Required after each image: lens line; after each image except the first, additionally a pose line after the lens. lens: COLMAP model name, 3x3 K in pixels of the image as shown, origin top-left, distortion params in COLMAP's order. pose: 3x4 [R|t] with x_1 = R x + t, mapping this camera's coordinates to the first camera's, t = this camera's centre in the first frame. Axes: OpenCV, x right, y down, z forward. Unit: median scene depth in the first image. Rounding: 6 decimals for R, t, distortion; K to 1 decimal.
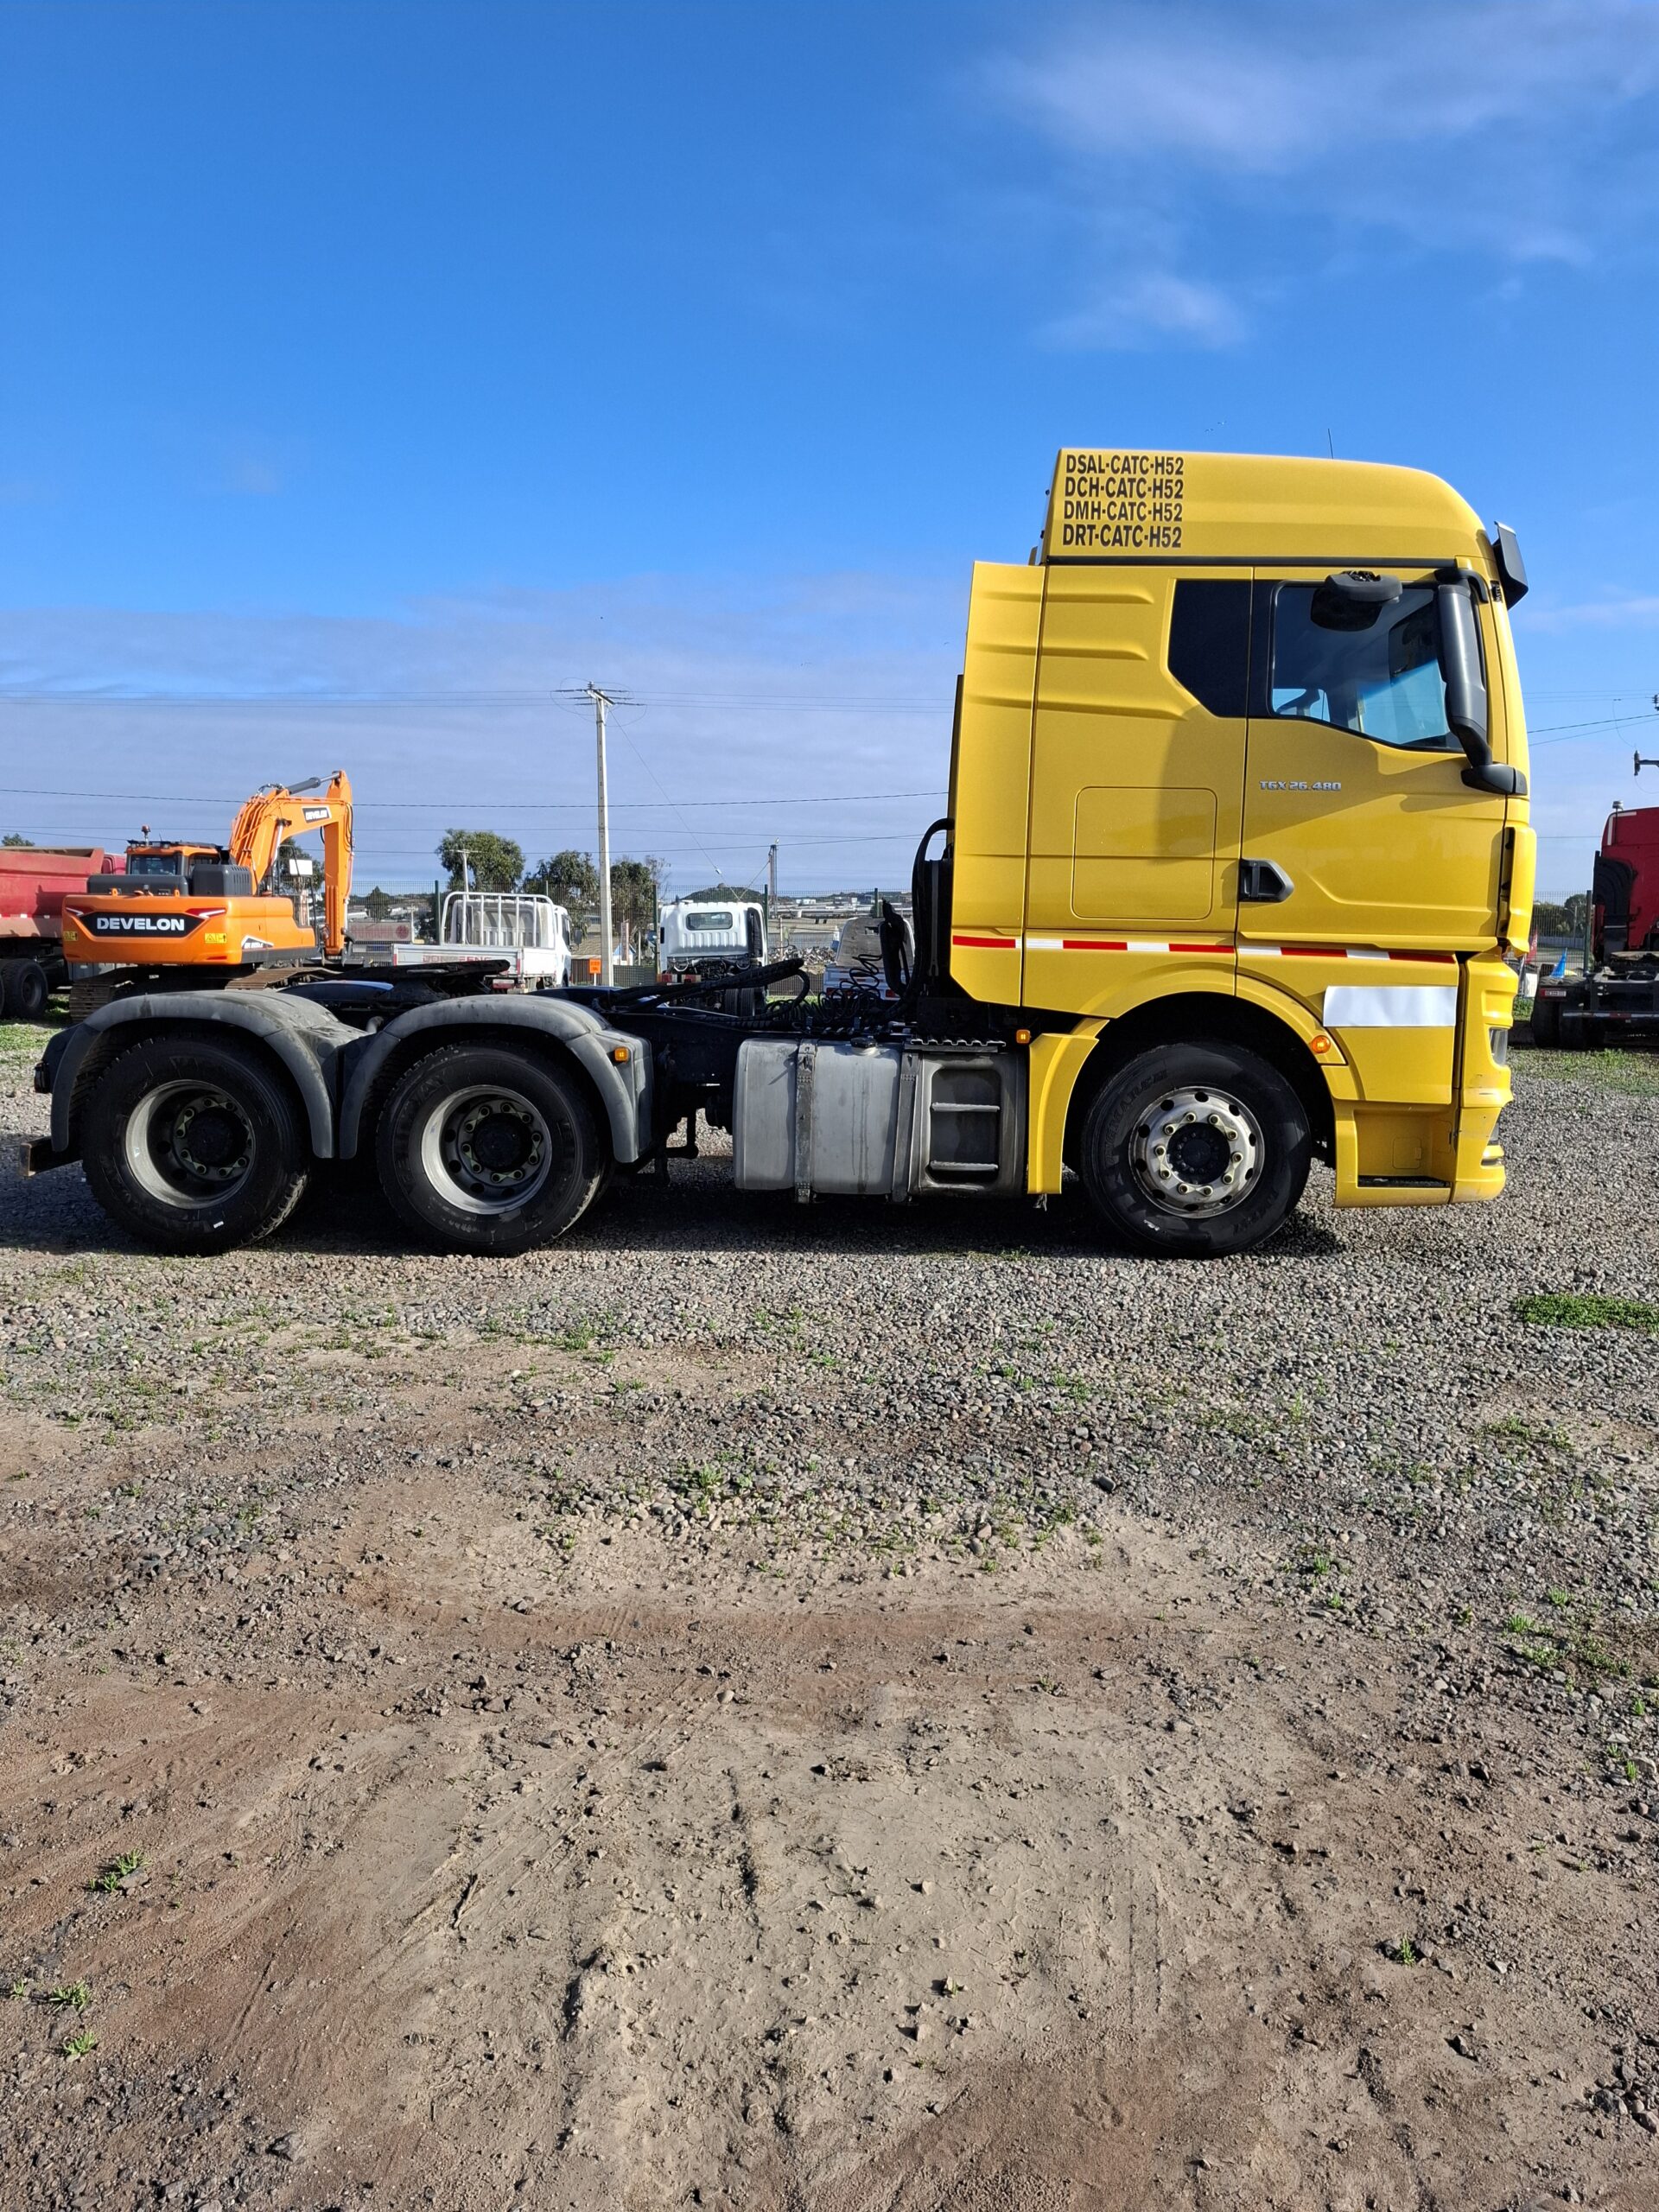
lens RADIAL K [[1567.3, 0, 829.5], [0, 1567.3, 1106.0], [0, 0, 1]] dist [0.065573, -0.001106]
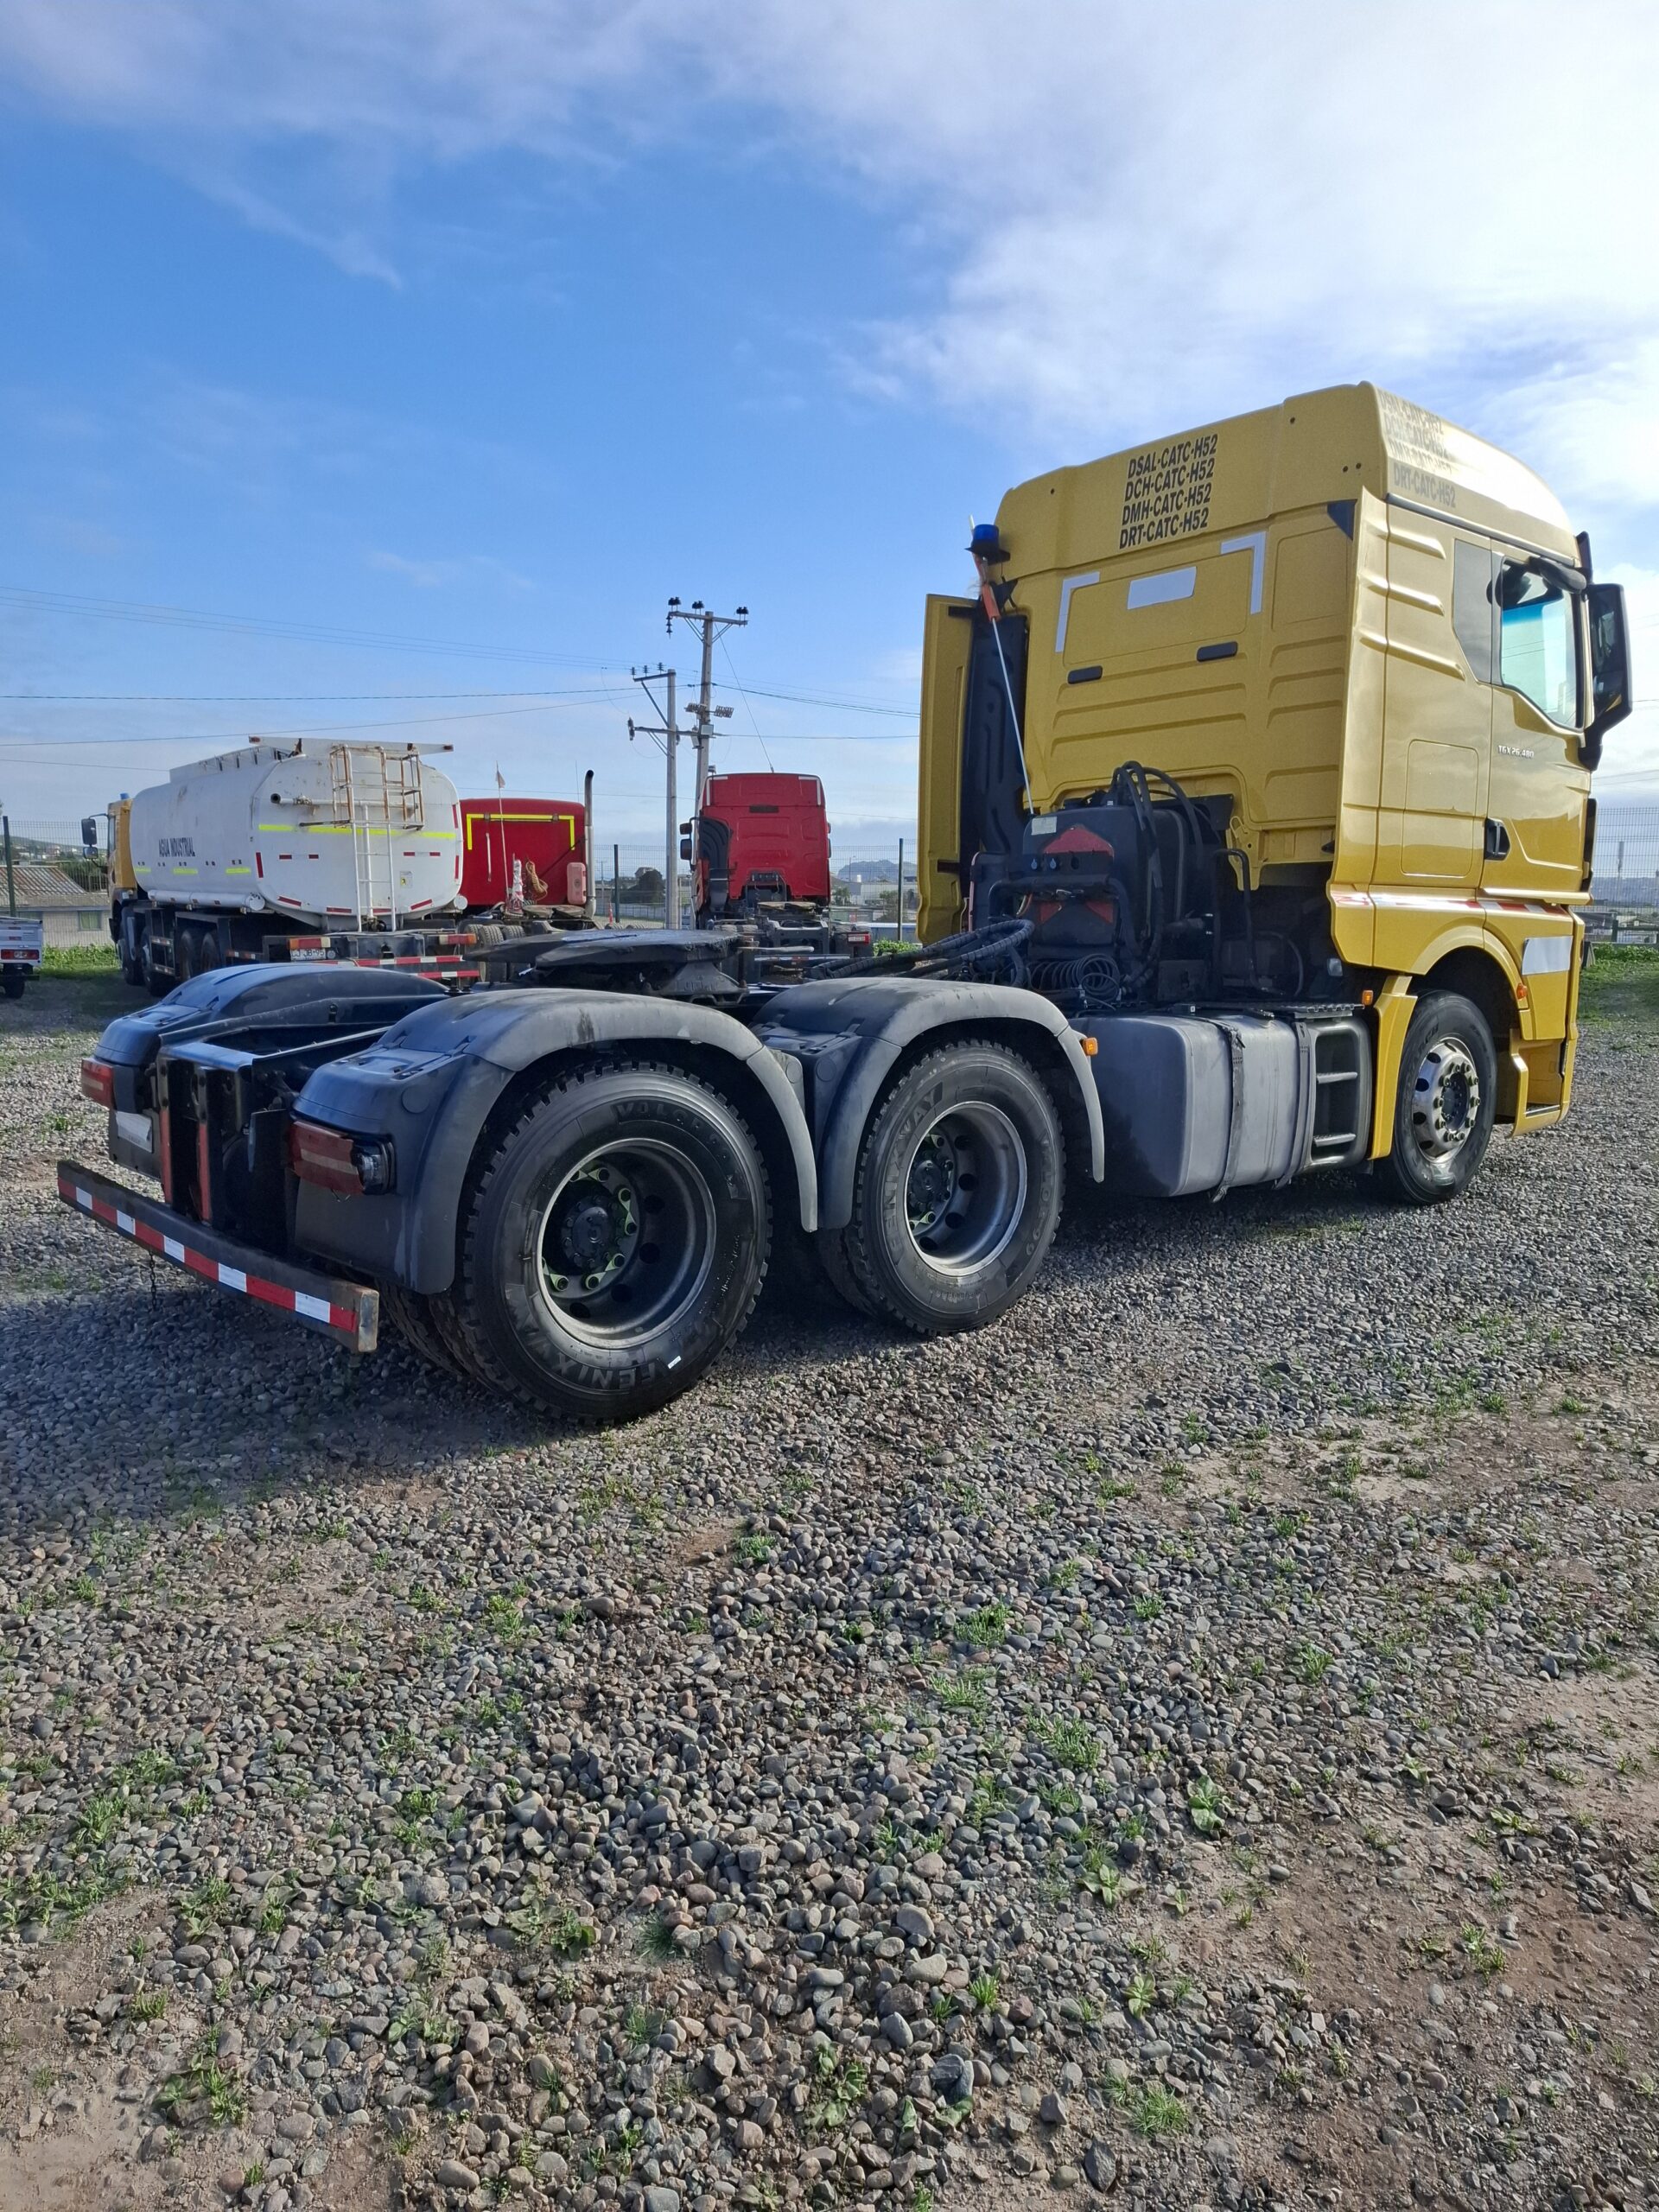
lens RADIAL K [[1506.0, 0, 829.5], [0, 1506.0, 1106.0], [0, 0, 1]] dist [0.083028, 0.000180]
pose [[0.742132, -0.096573, 0.663261, -0.741975], [0.086961, 0.995075, 0.047583, -0.051064], [-0.664589, 0.022365, 0.746874, 0.522022]]
